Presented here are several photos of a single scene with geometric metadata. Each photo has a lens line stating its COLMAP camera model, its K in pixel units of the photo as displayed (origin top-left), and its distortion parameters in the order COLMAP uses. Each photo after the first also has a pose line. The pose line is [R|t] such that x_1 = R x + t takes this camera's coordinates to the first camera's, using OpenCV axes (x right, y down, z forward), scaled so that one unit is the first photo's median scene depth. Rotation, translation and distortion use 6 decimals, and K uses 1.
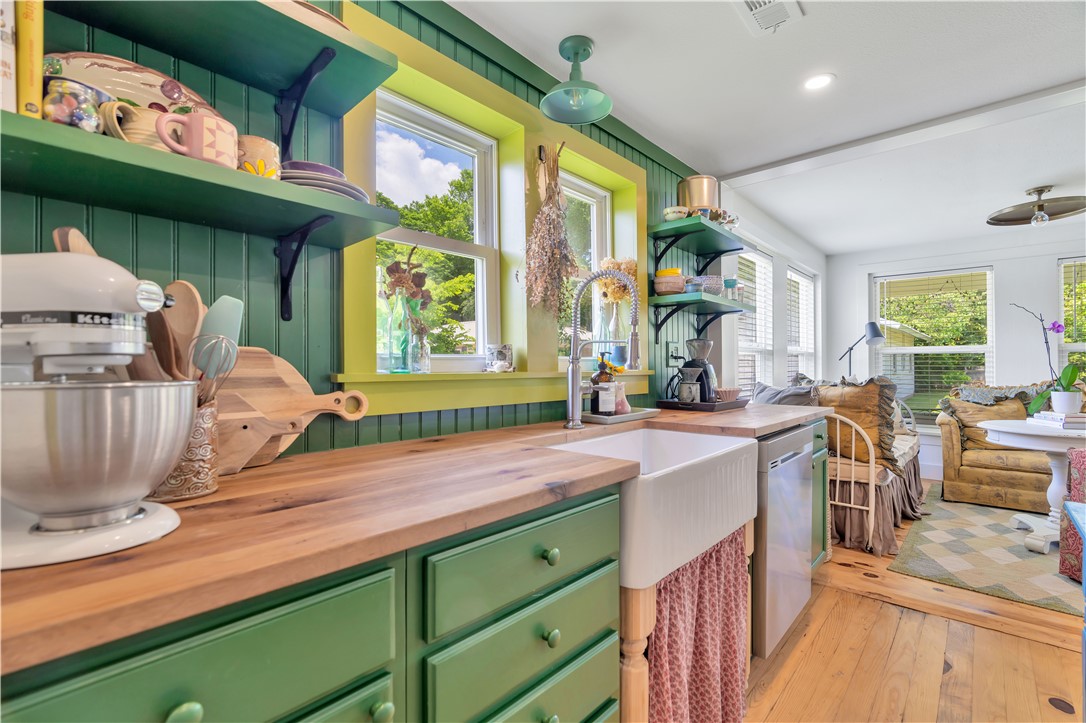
lens RADIAL K [[488.1, 0, 554.4], [0, 488.1, 364.5], [0, 0, 1]] dist [-0.013231, 0.006393]
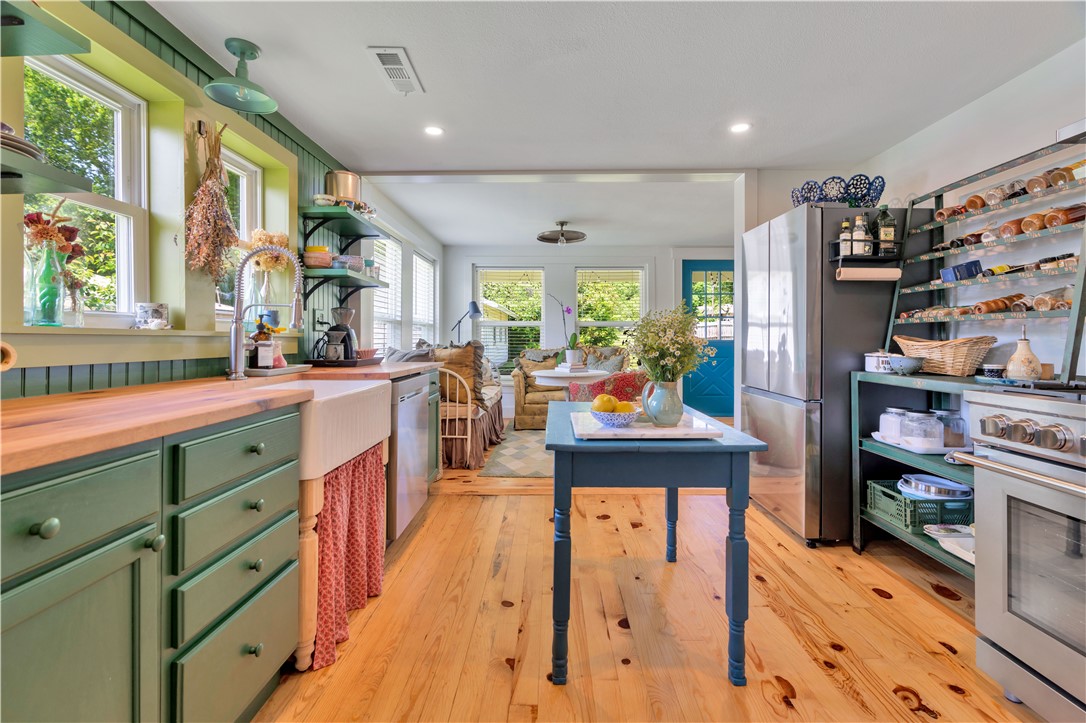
lens RADIAL K [[488.1, 0, 538.5], [0, 488.1, 335.9], [0, 0, 1]] dist [-0.013231, 0.006393]
pose [[0.766077, 0.007297, 0.642707, -0.099951], [-0.005262, 0.999973, -0.005080, 0.020038], [-0.642727, 0.000510, 0.766095, -0.215100]]
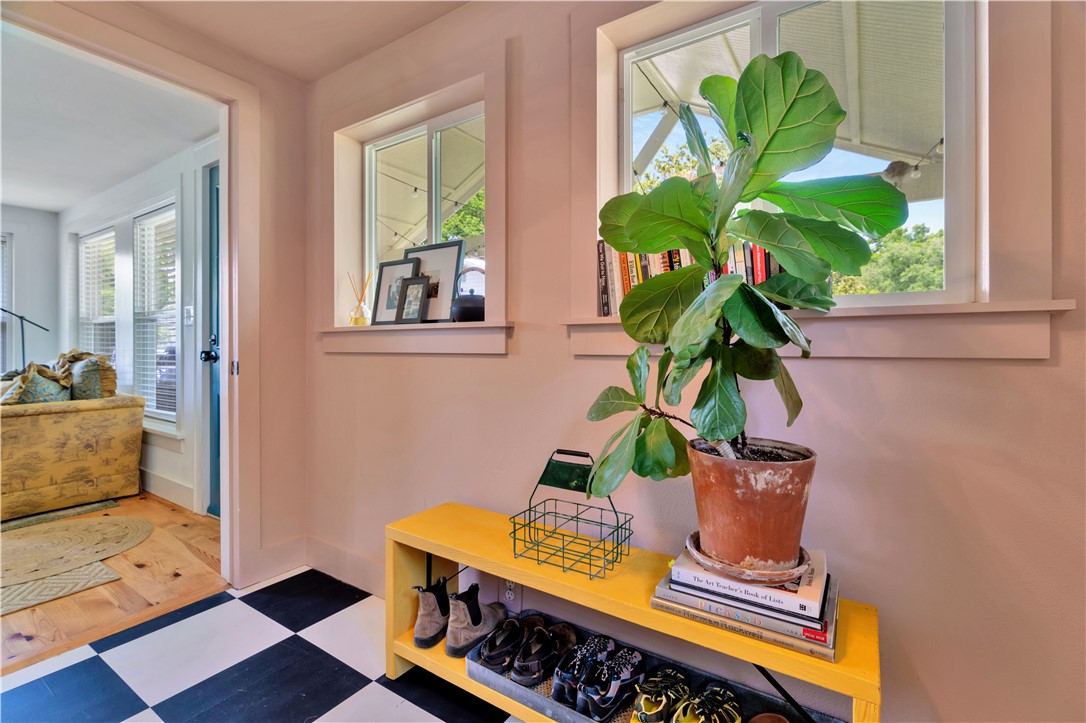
lens RADIAL K [[488.1, 0, 541.8], [0, 488.1, 348.2], [0, 0, 1]] dist [-0.013231, 0.006393]
pose [[0.990539, -0.000044, 0.137229, 2.778266], [-0.001582, 0.999930, 0.011740, 0.020827], [-0.137220, -0.011846, 0.990470, -0.003021]]
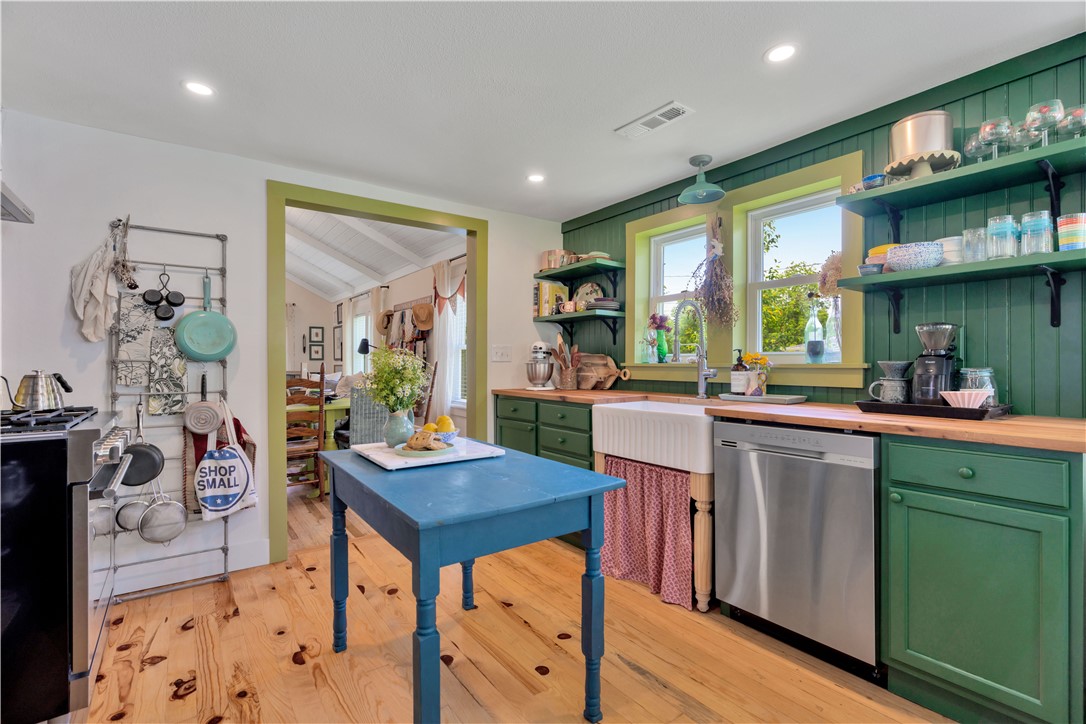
lens RADIAL K [[488.1, 0, 550.0], [0, 488.1, 359.6], [0, 0, 1]] dist [-0.013231, 0.006393]
pose [[-0.200491, -0.001070, -0.979695, 1.150483], [0.006945, 0.999973, -0.002514, 0.001986], [0.979671, -0.007308, -0.200478, 0.560447]]
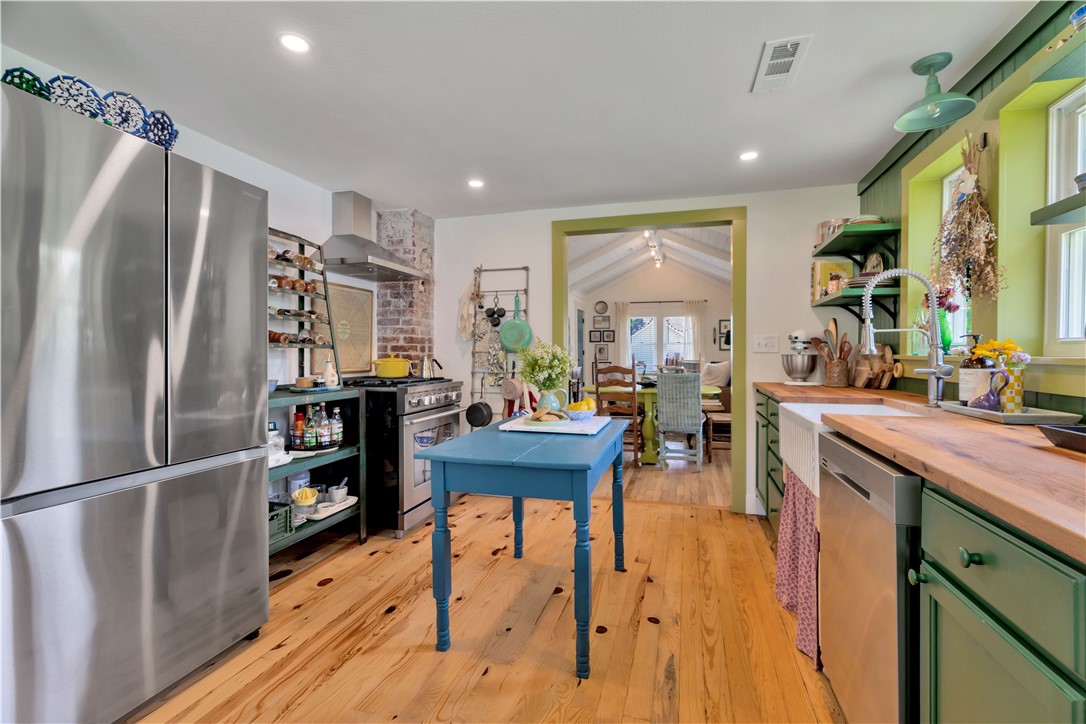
lens RADIAL K [[488.1, 0, 559.4], [0, 488.1, 351.8], [0, 0, 1]] dist [-0.013231, 0.006393]
pose [[-0.892817, 0.003212, -0.450407, 0.876995], [0.005454, 0.999978, -0.003682, 0.002845], [0.450386, -0.005744, -0.892816, 1.078716]]
